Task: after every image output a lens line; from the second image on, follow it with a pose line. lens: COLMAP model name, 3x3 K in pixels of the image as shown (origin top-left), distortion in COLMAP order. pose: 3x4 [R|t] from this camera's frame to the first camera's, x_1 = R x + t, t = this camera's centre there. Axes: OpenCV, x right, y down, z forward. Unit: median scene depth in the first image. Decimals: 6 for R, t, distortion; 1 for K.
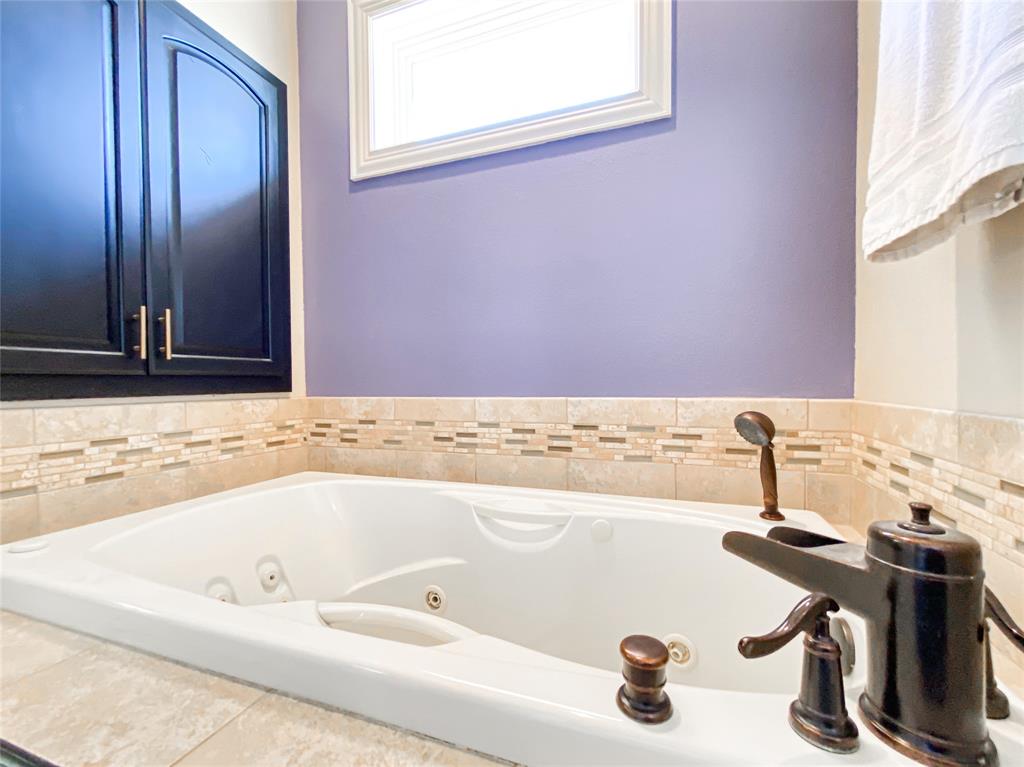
lens RADIAL K [[429.9, 0, 520.3], [0, 429.9, 392.3], [0, 0, 1]] dist [0.021729, -0.011617]
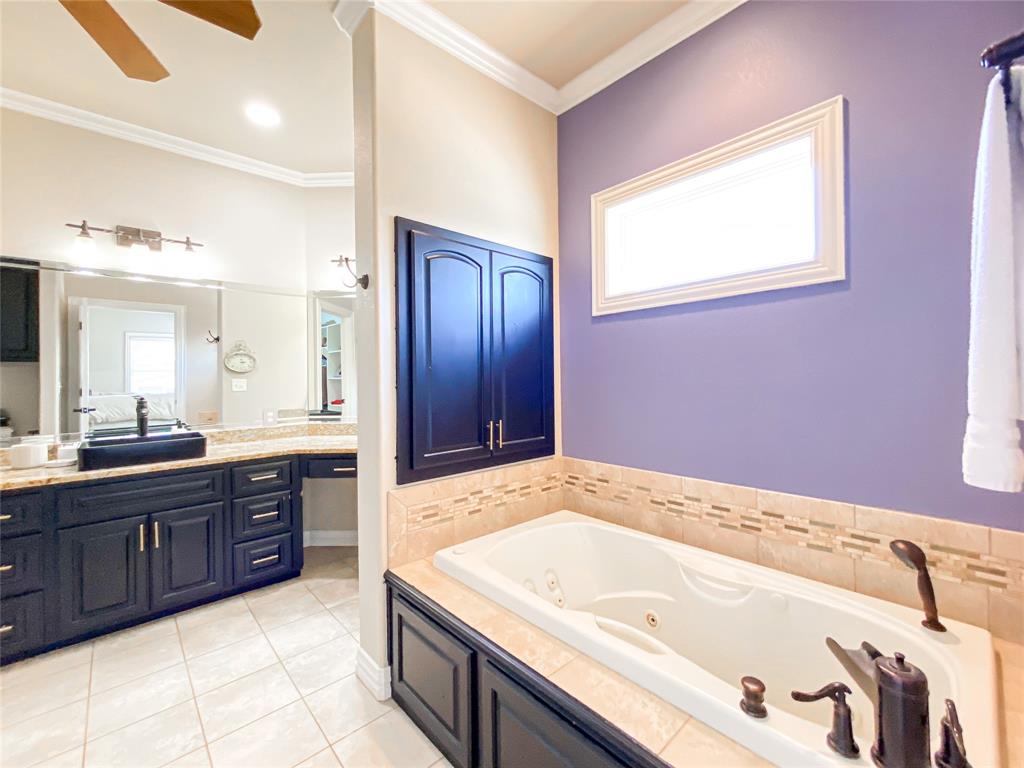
lens RADIAL K [[429.6, 0, 517.8], [0, 429.6, 376.8], [0, 0, 1]] dist [-0.000502, -0.000138]
pose [[0.883937, -0.007807, -0.467541, 0.081454], [-0.002030, 0.999787, -0.020532, -0.300815], [0.467601, 0.019098, 0.883733, -0.495467]]
